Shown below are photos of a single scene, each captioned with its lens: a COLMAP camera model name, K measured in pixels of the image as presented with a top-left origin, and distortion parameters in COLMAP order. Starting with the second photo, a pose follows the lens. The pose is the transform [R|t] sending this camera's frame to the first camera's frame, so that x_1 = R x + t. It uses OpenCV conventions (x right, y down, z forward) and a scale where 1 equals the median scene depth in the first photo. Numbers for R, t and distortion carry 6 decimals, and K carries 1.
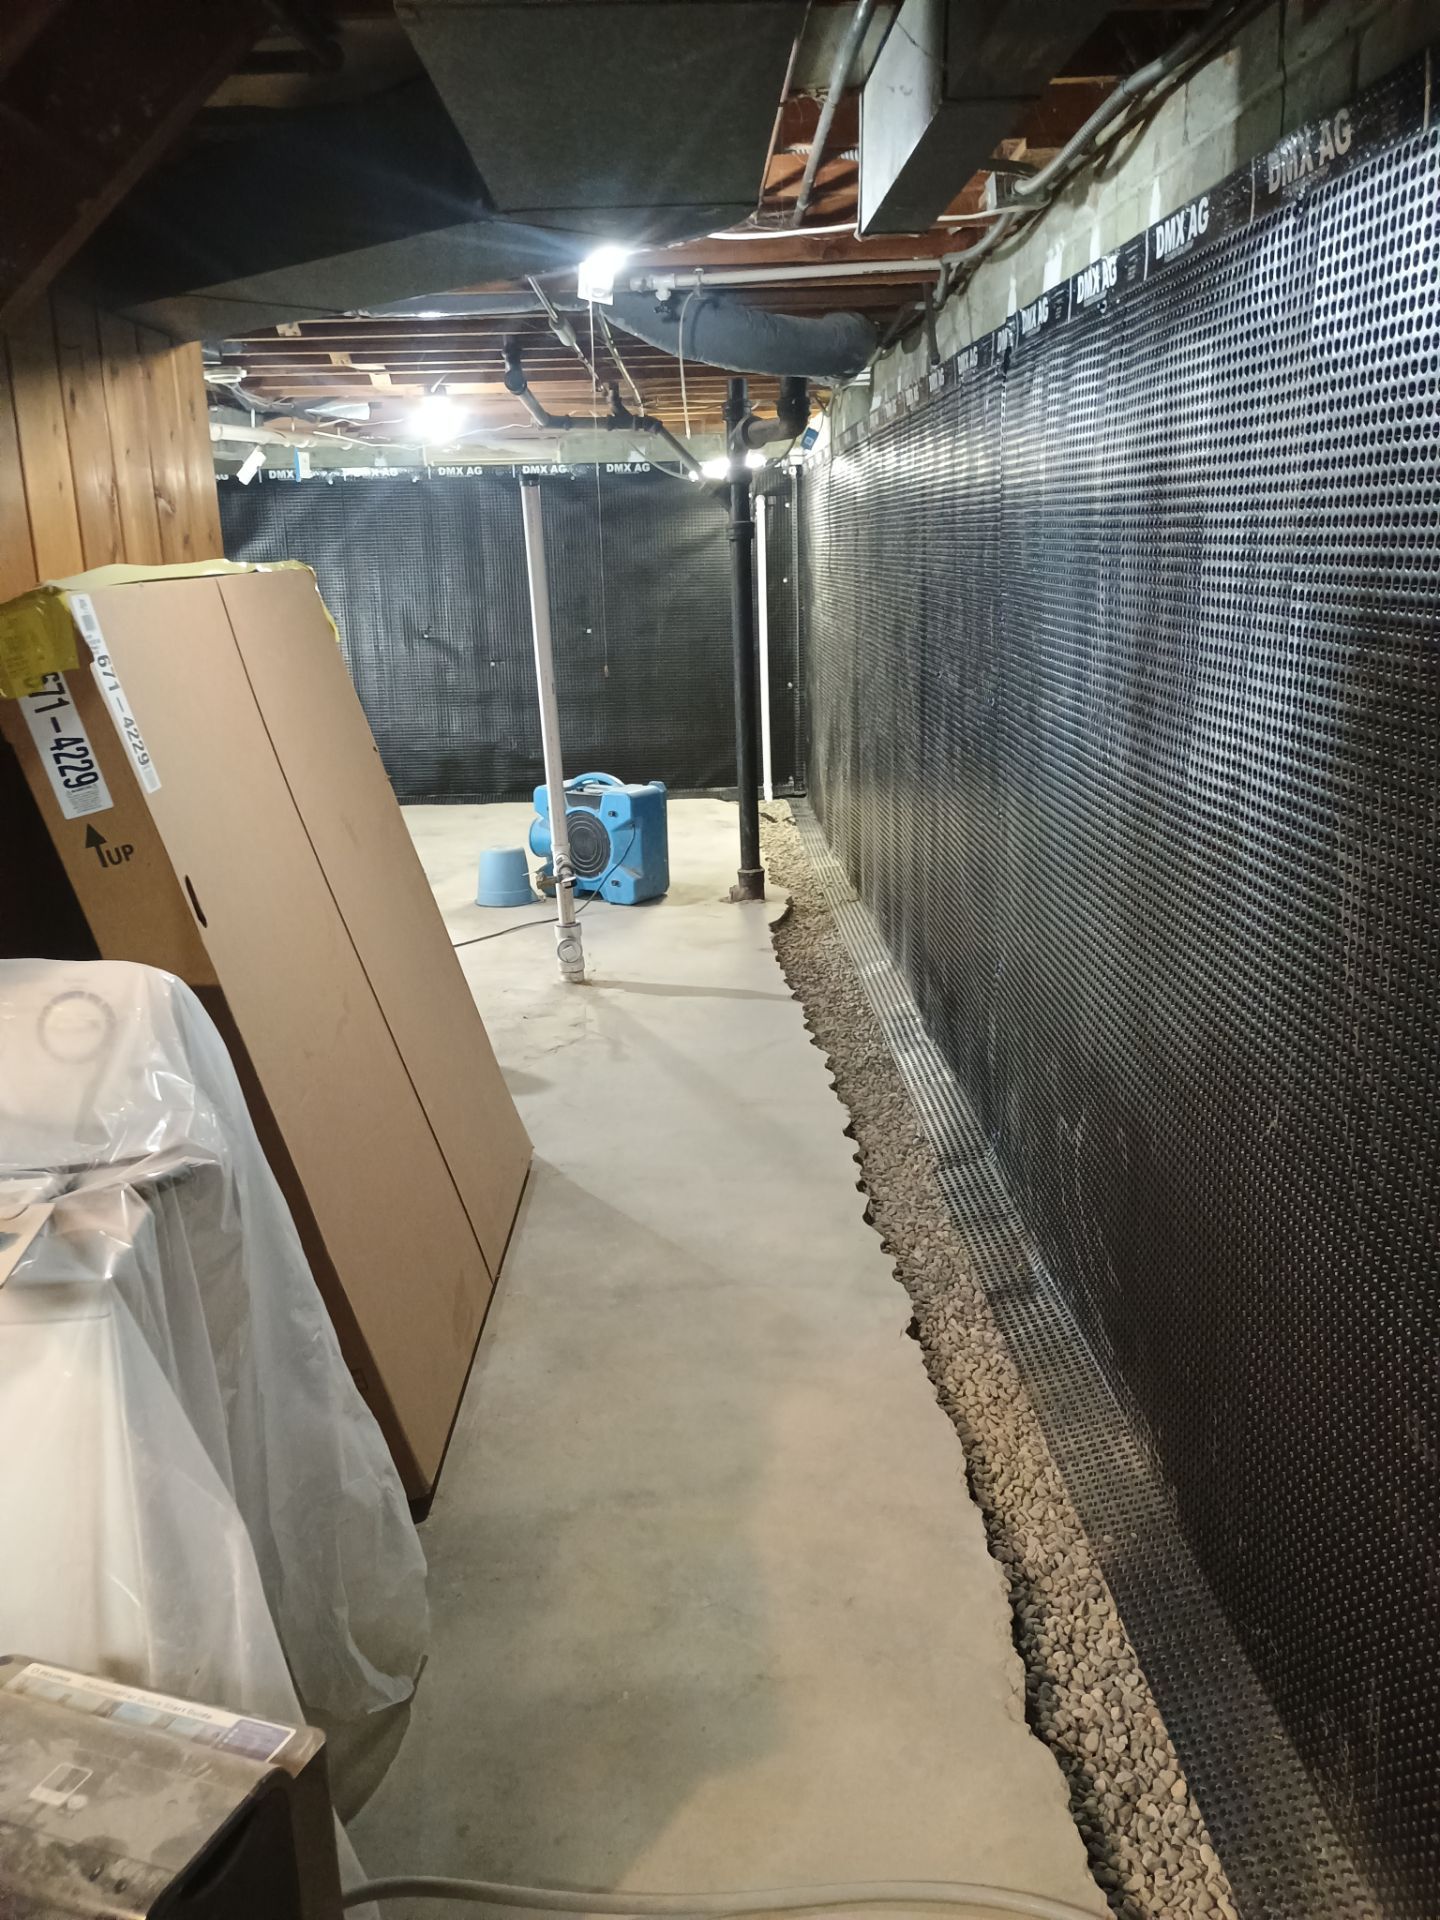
lens RADIAL K [[1650.1, 0, 718.3], [0, 1650.1, 976.6], [0, 0, 1]] dist [0.069293, -0.078127]
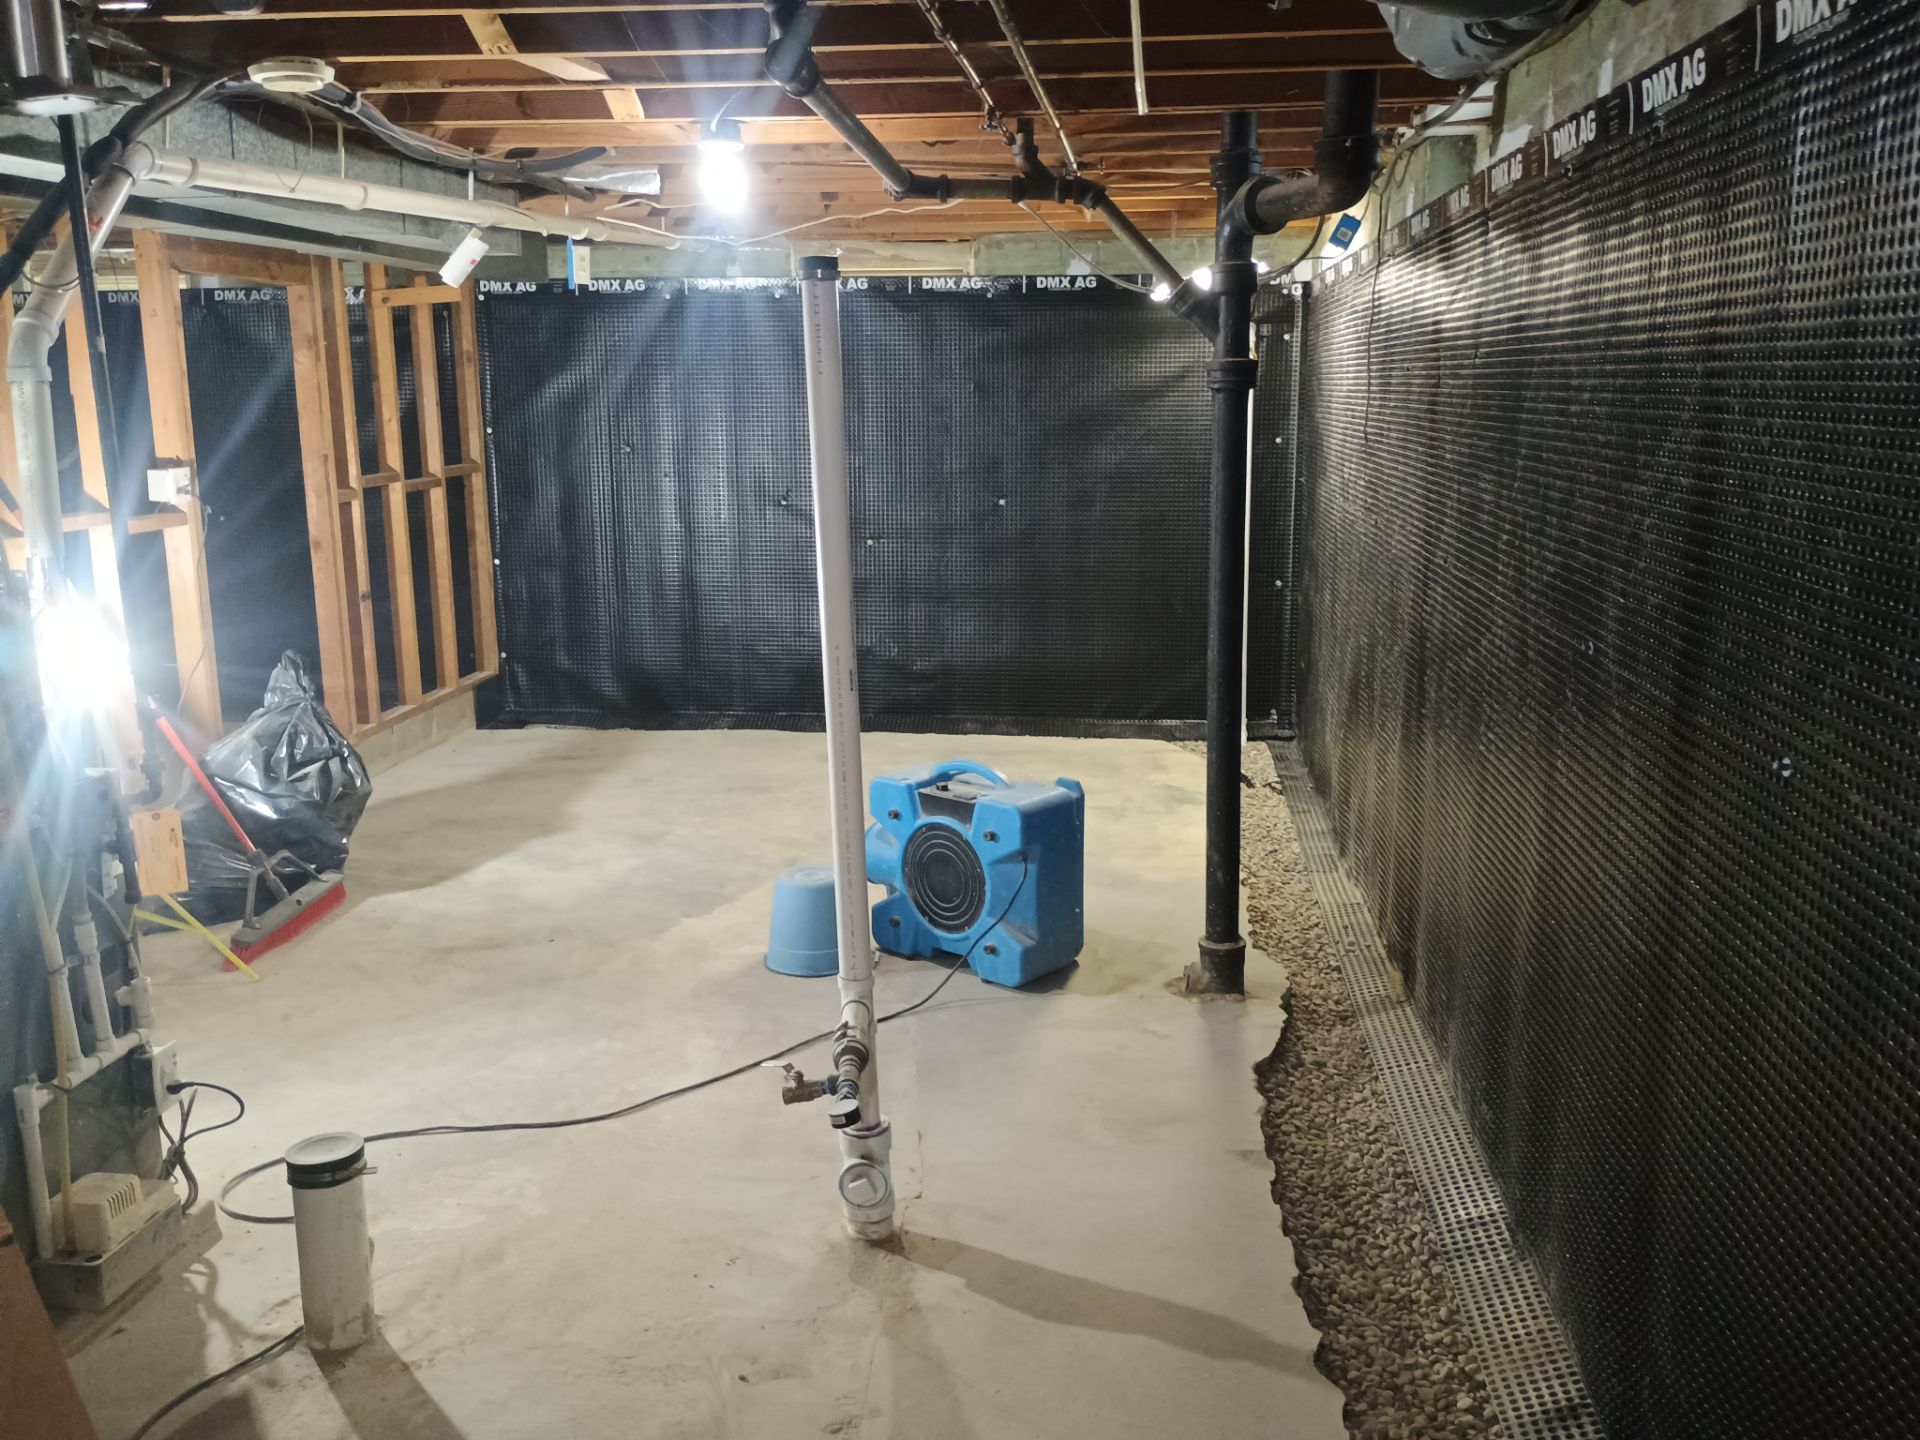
lens RADIAL K [[1650.1, 0, 959.3], [0, 1650.1, 699.1], [0, 0, 1]] dist [0.069293, -0.078127]
pose [[0.991247, 0.046039, -0.123734, -0.003936], [-0.053680, 0.996805, -0.059147, -0.107094], [0.120616, 0.065272, 0.990551, 0.388159]]
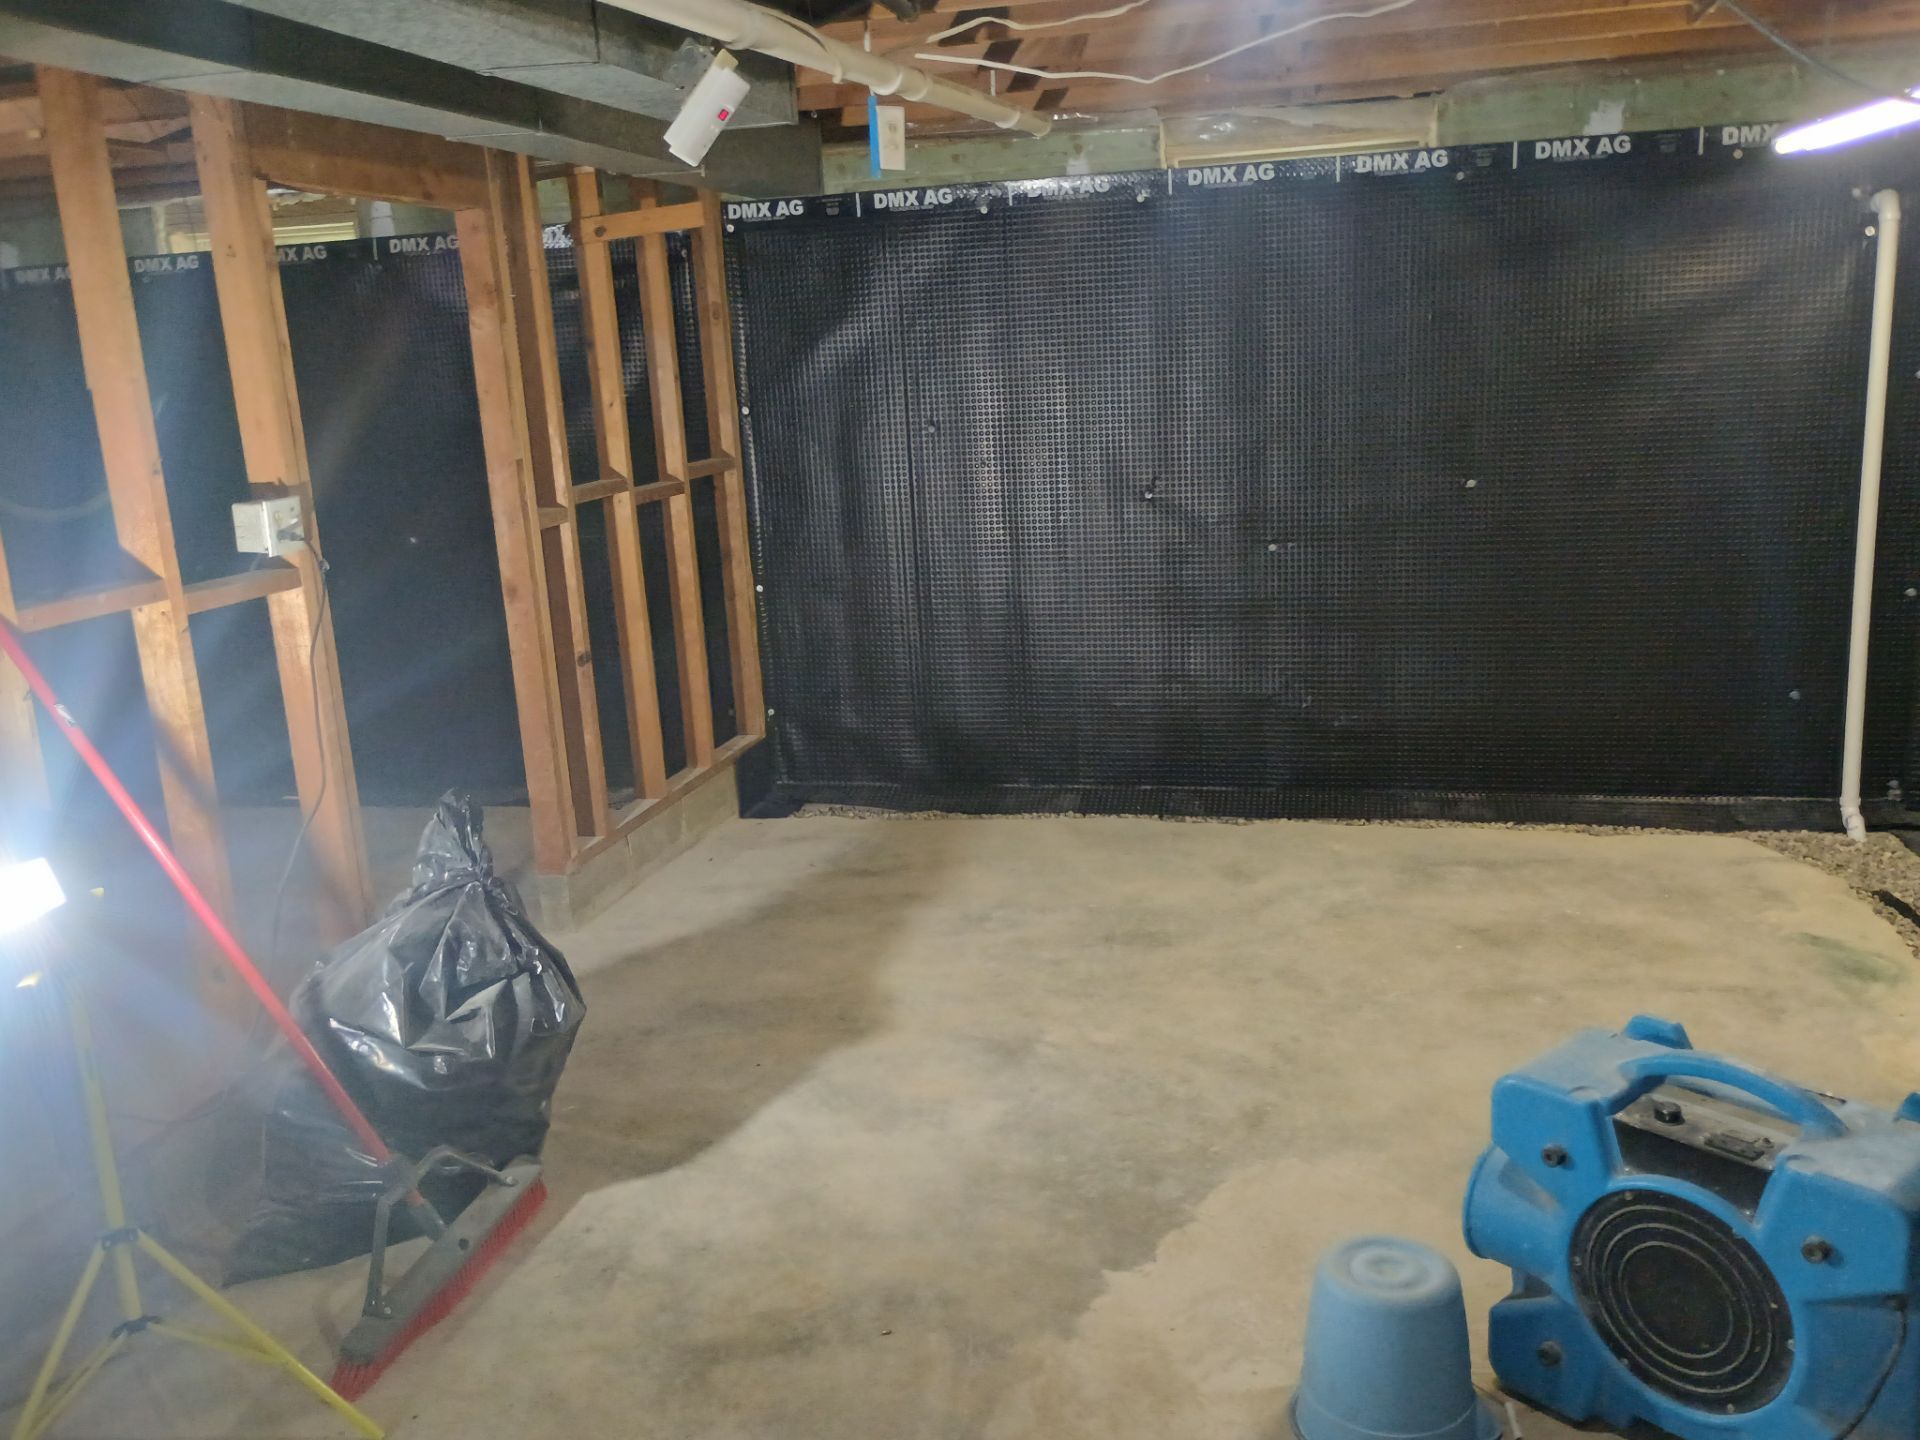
lens RADIAL K [[1650.1, 0, 971.9], [0, 1650.1, 726.3], [0, 0, 1]] dist [0.069293, -0.078127]
pose [[0.965481, 0.036551, -0.257897, -0.126460], [-0.040624, 0.999120, -0.010479, -0.170224], [0.257287, 0.020594, 0.966116, 0.657954]]
